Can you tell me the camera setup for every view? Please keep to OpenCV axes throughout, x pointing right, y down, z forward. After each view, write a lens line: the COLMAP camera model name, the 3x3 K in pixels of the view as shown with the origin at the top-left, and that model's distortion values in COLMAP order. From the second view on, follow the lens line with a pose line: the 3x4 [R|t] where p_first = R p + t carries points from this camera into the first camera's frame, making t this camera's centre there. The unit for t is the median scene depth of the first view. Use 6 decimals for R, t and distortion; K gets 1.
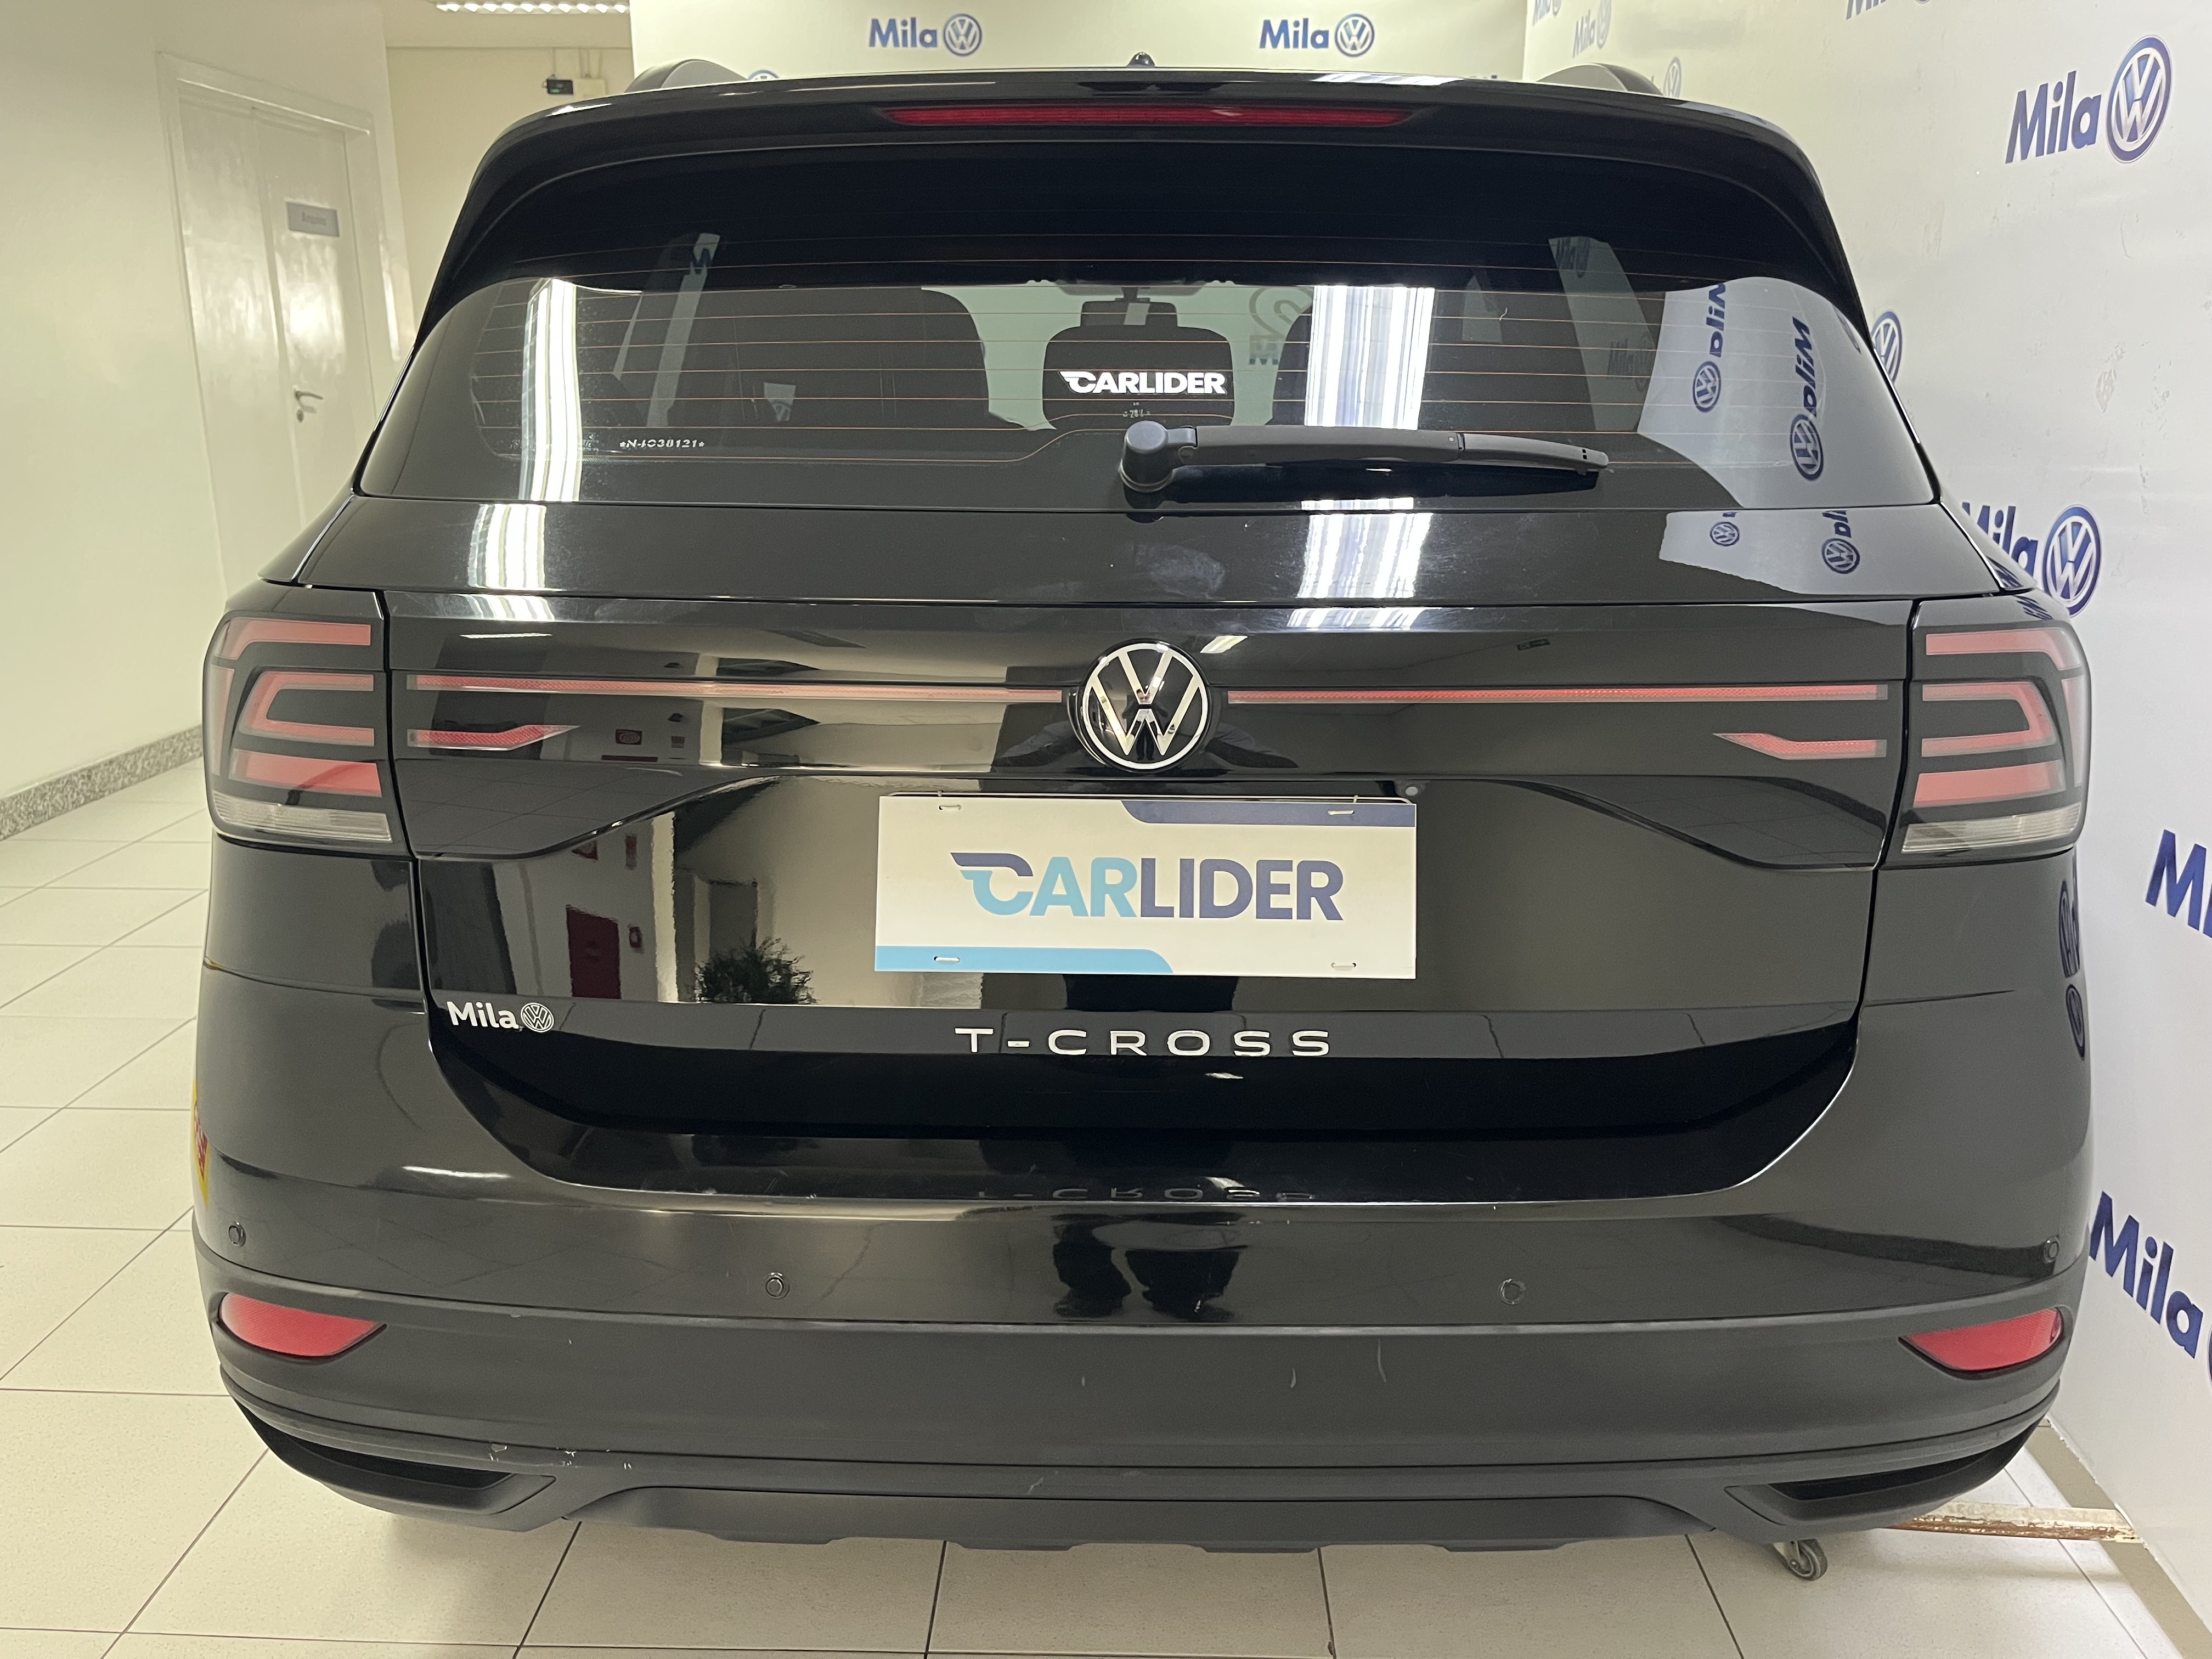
lens RADIAL K [[1668.2, 0, 1099.5], [0, 1668.2, 834.6], [0, 0, 1]] dist [0.037349, -0.058812]
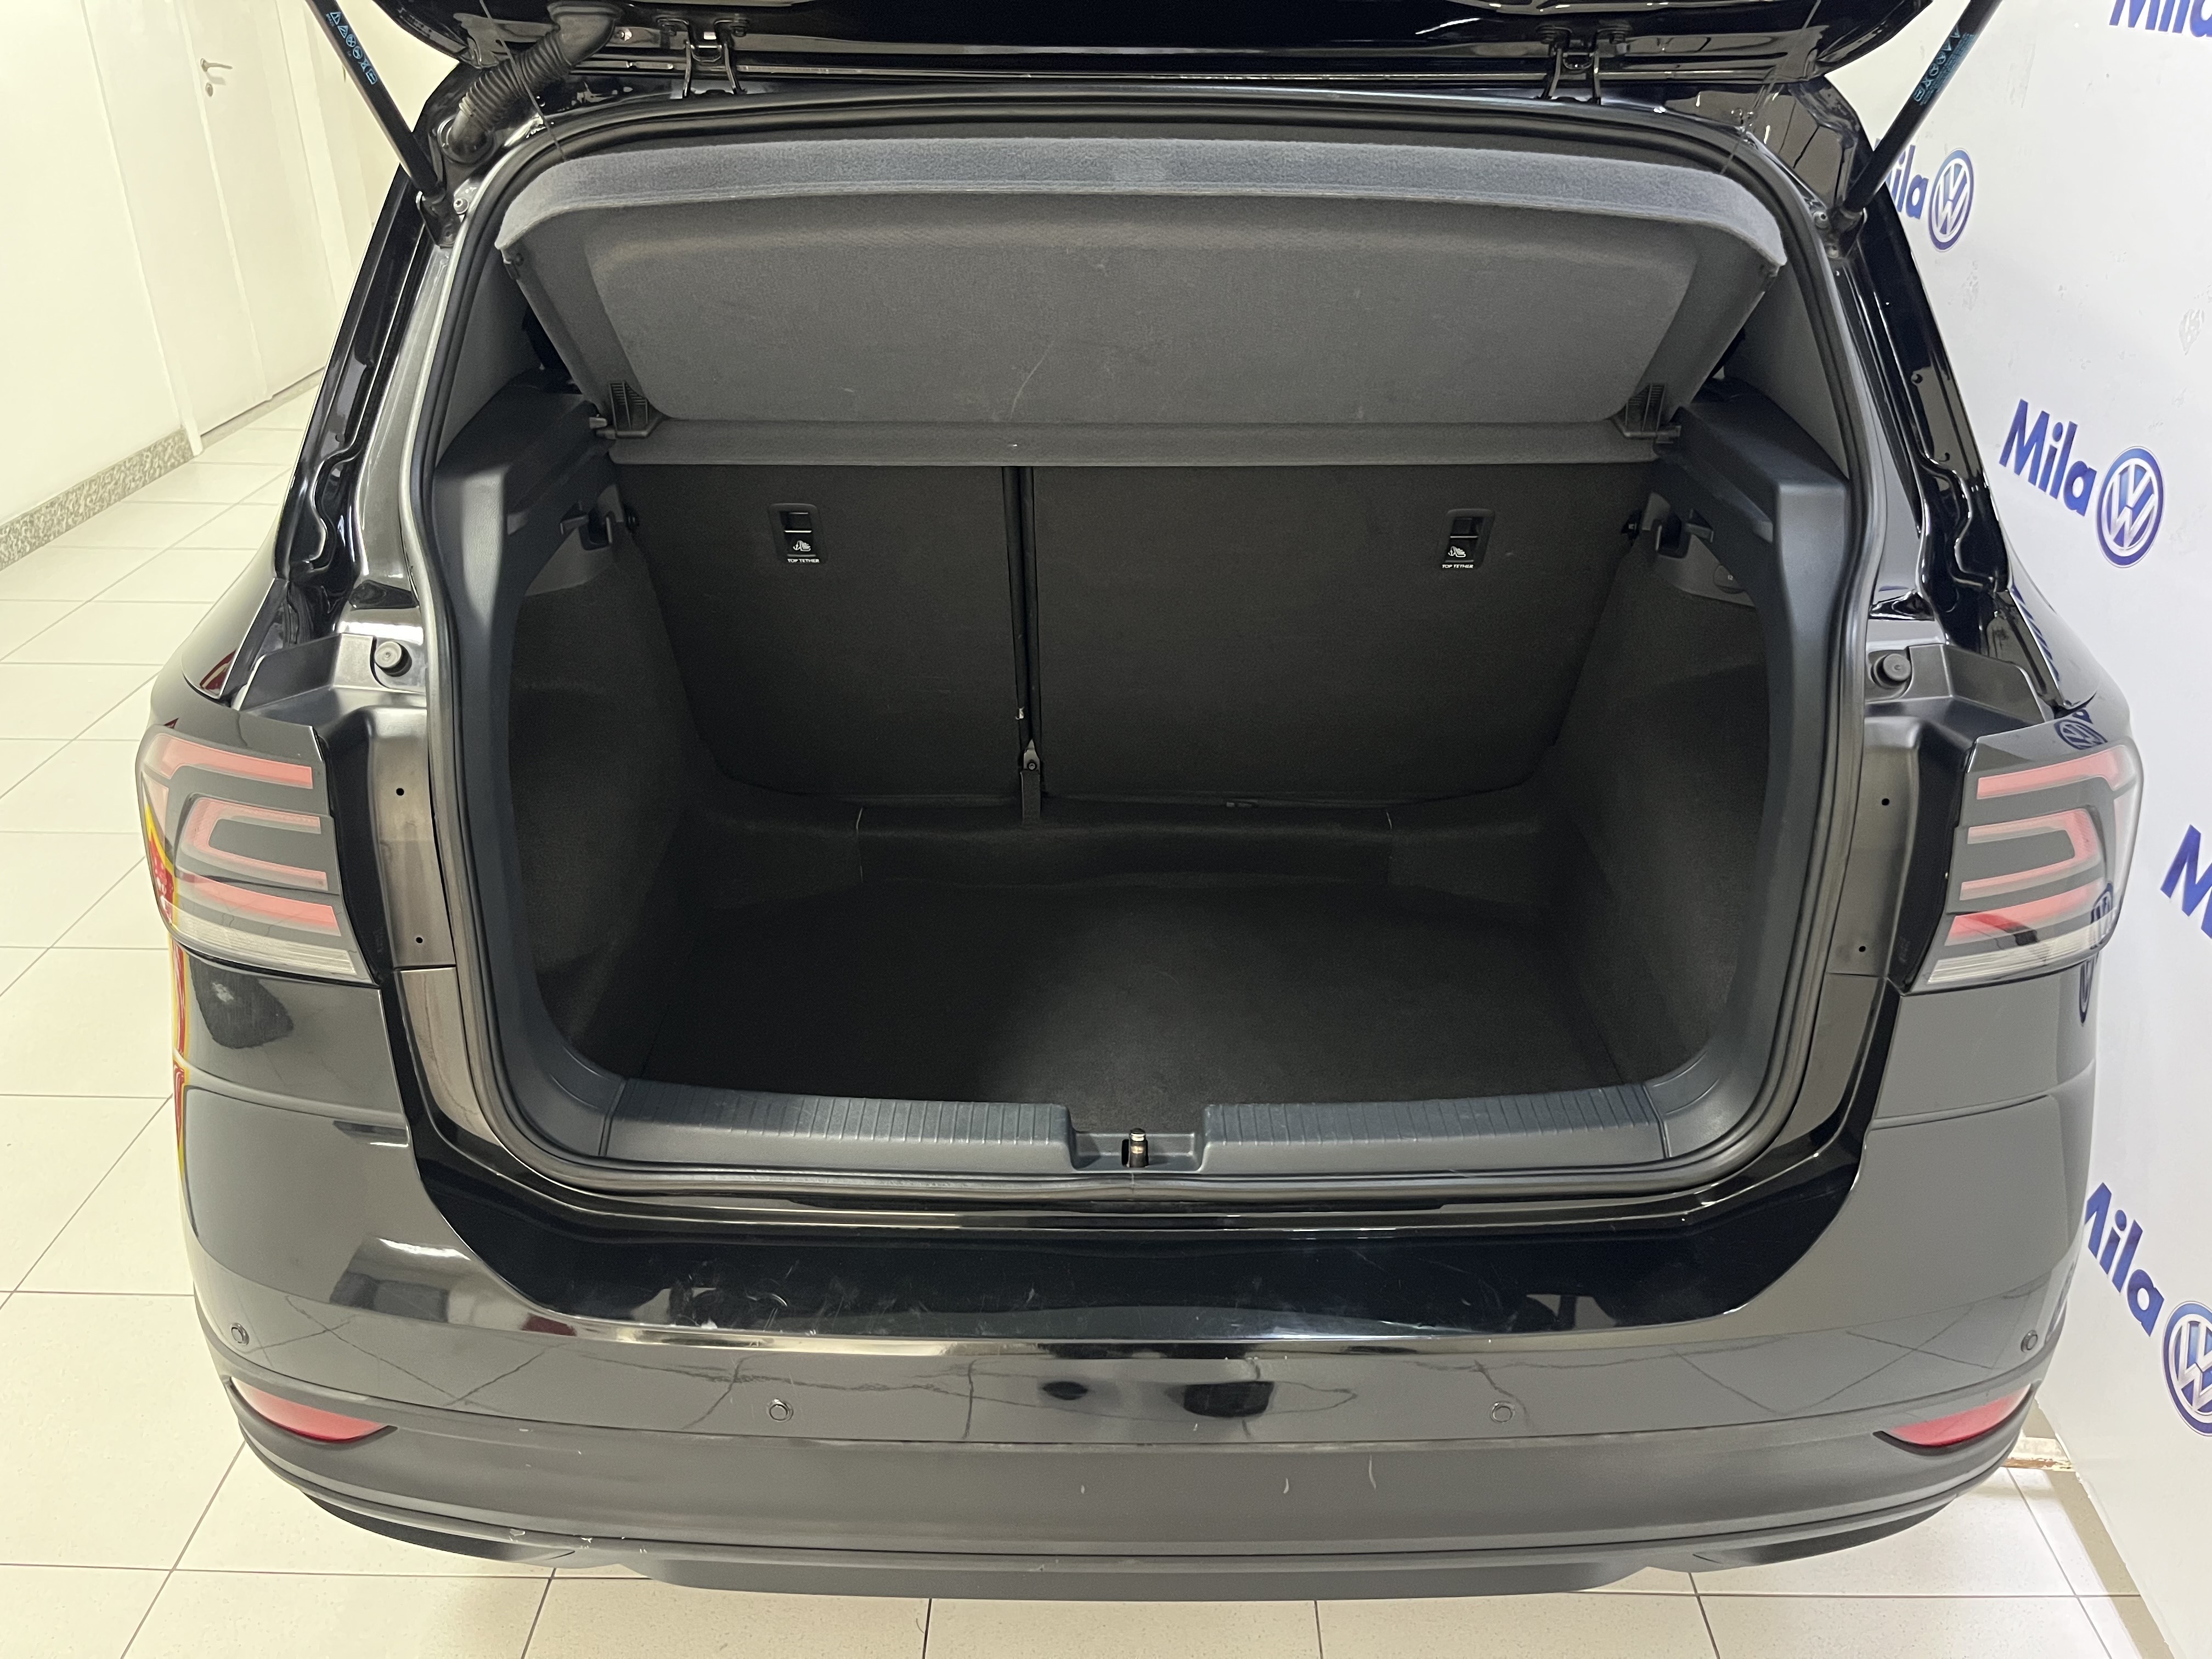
lens RADIAL K [[1668.2, 0, 1104.1], [0, 1668.2, 838.5], [0, 0, 1]] dist [0.037349, -0.058812]
pose [[0.999922, -0.003138, 0.012059, -0.005549], [0.000438, 0.976014, 0.217708, -0.204095], [-0.012453, -0.217686, 0.975940, 0.058352]]
